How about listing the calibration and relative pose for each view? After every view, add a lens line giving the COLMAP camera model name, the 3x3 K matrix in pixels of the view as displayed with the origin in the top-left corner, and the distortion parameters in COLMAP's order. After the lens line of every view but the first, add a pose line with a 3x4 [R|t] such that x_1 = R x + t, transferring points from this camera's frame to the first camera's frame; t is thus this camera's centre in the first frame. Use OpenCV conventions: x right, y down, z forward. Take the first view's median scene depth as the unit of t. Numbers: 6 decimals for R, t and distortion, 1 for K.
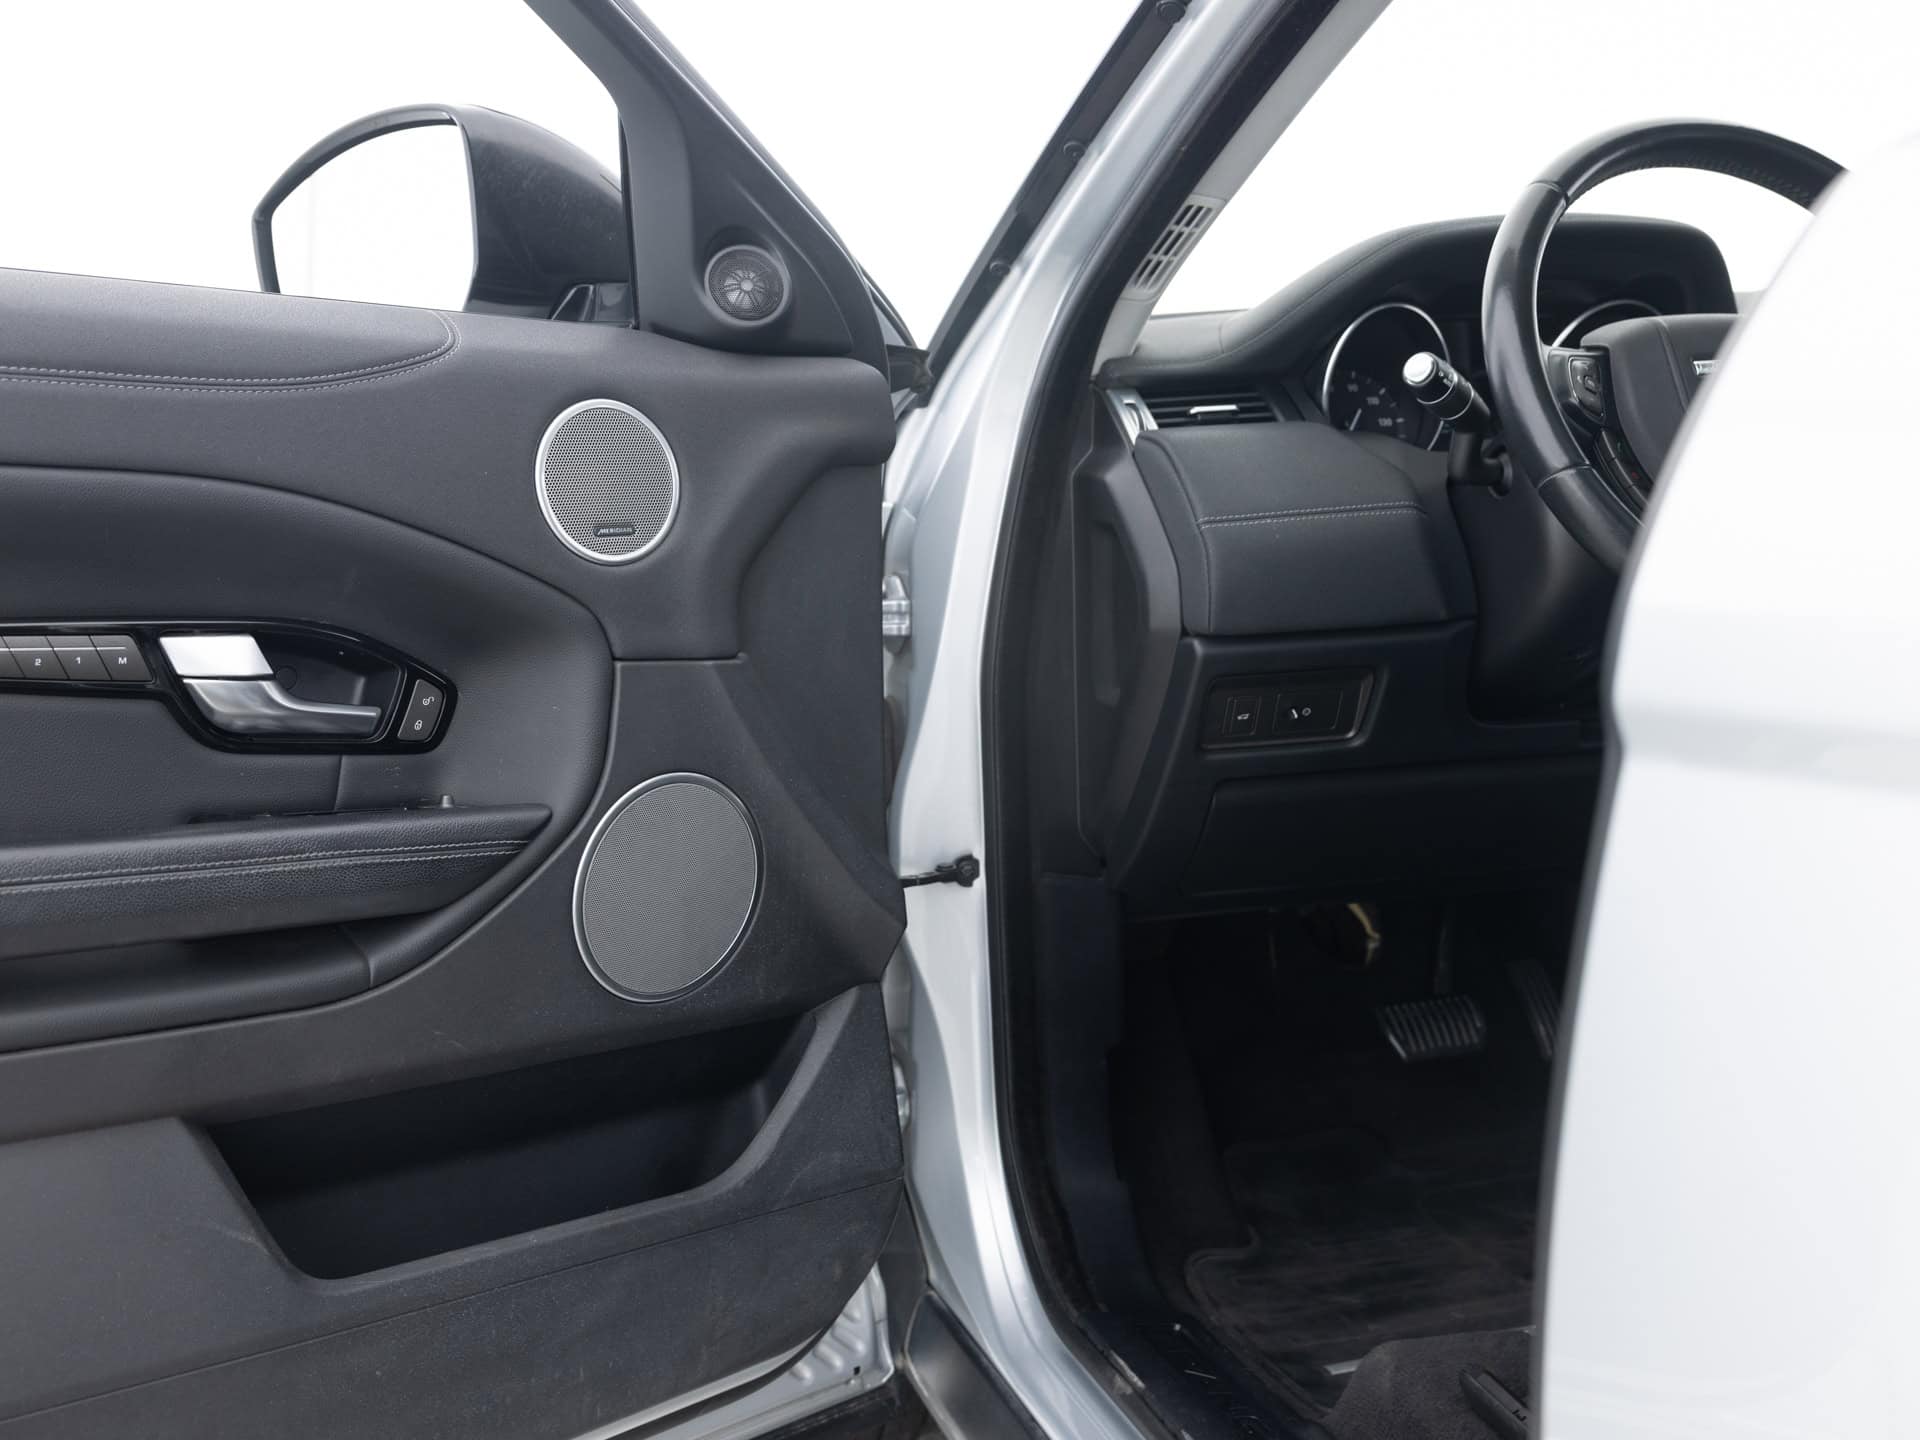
lens RADIAL K [[2101.7, 0, 957.4], [0, 2101.7, 677.4], [0, 0, 1]] dist [-0.004013, -0.002561]
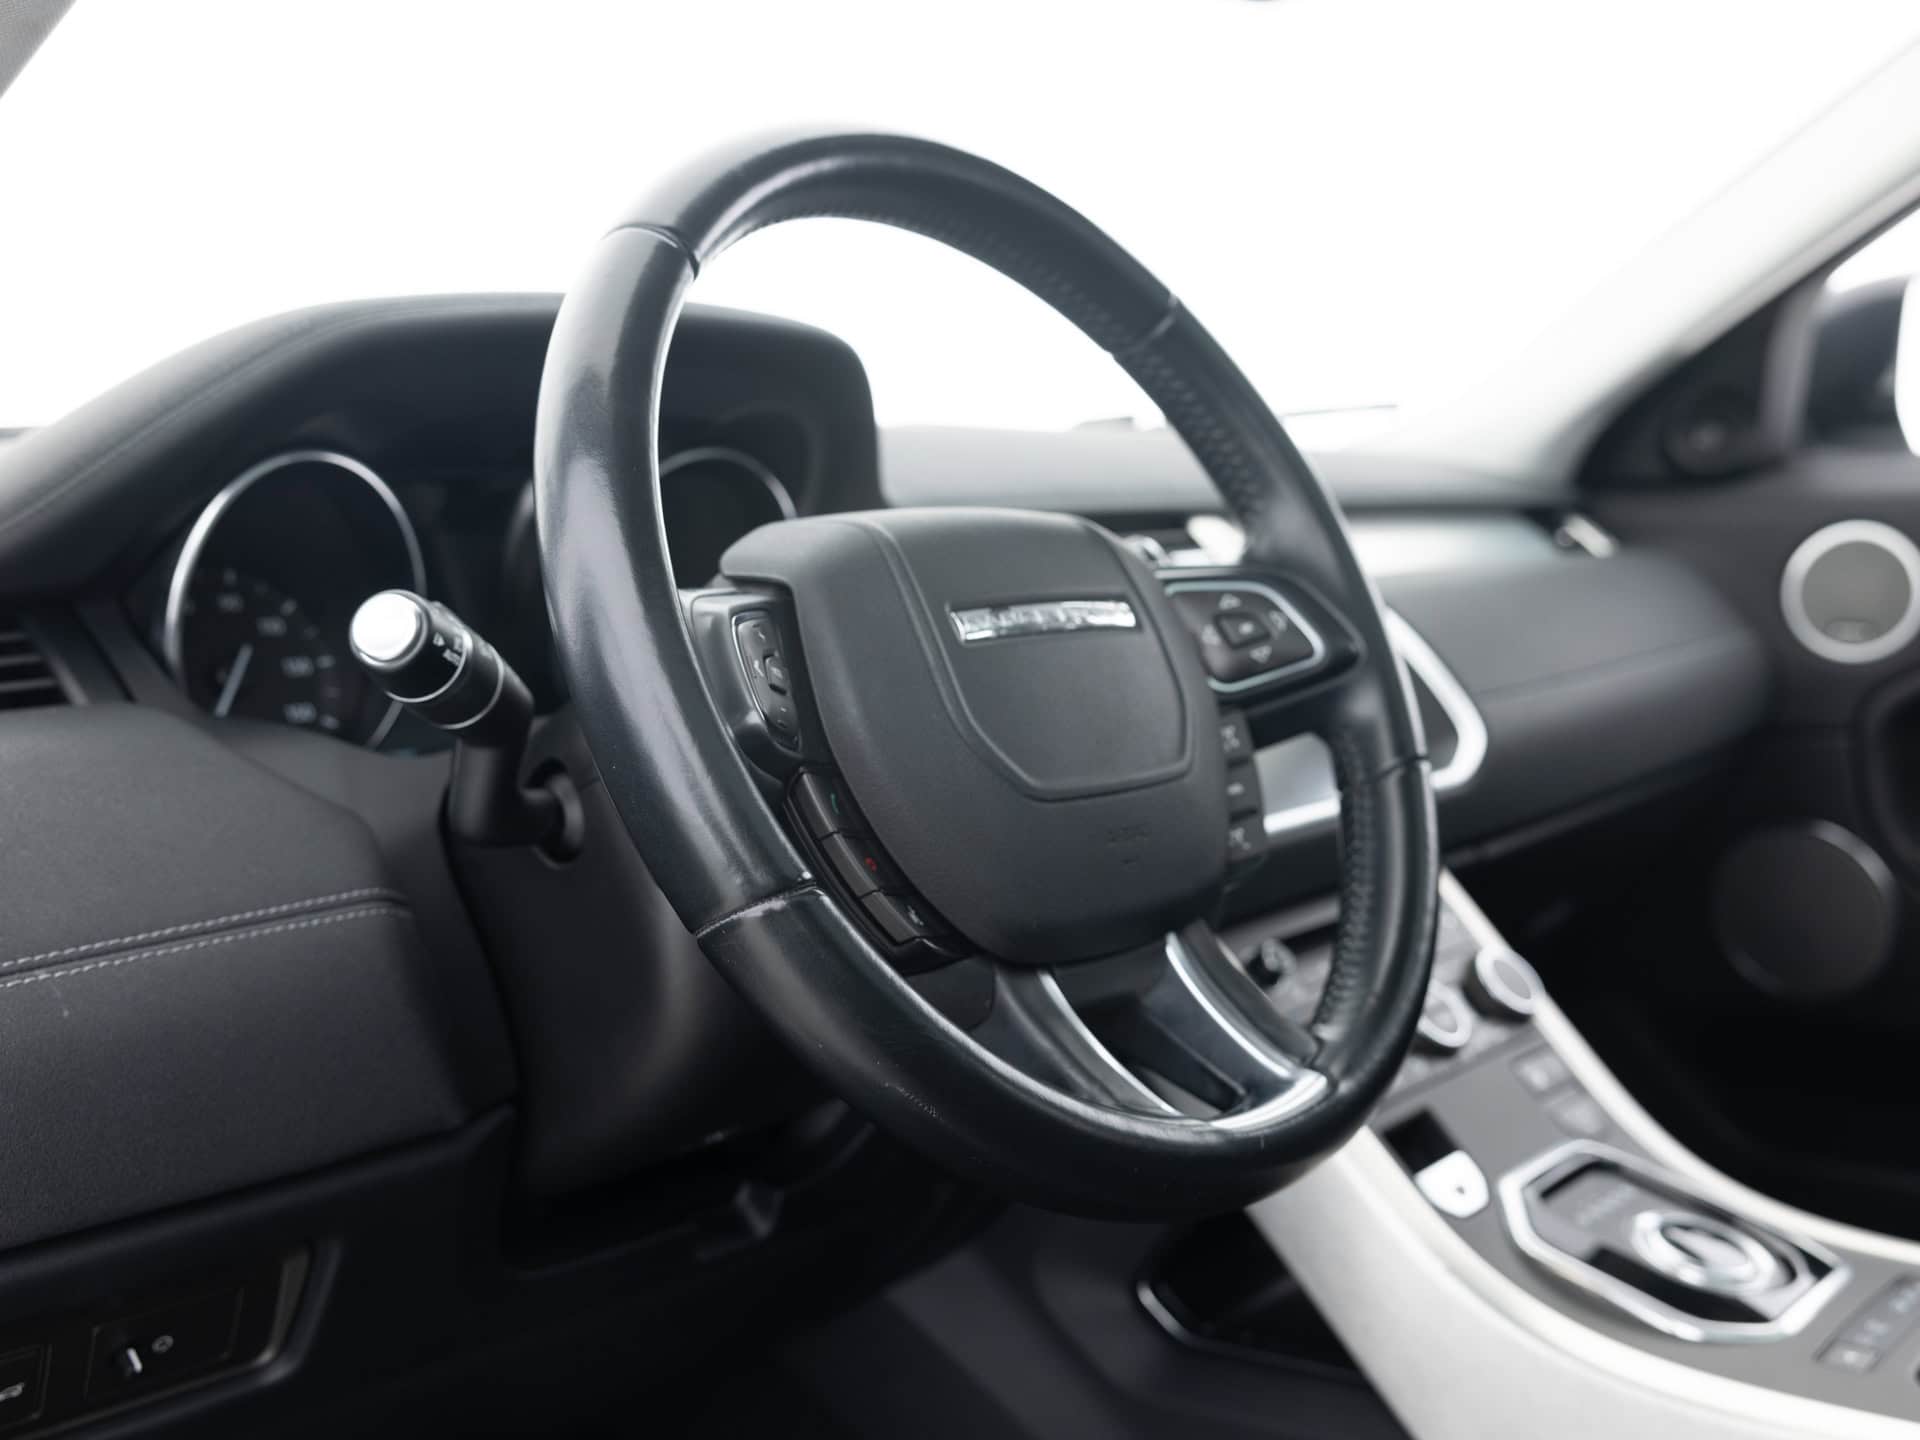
lens RADIAL K [[1998.1, 0, 960.0], [0, 1998.1, 720.0], [0, 0, 1]] dist [0.006431, 0.011963]
pose [[0.860441, -0.048349, 0.507250, 0.103781], [0.049252, 0.998718, 0.011647, -0.120737], [-0.507163, 0.014962, 0.861720, 0.549287]]
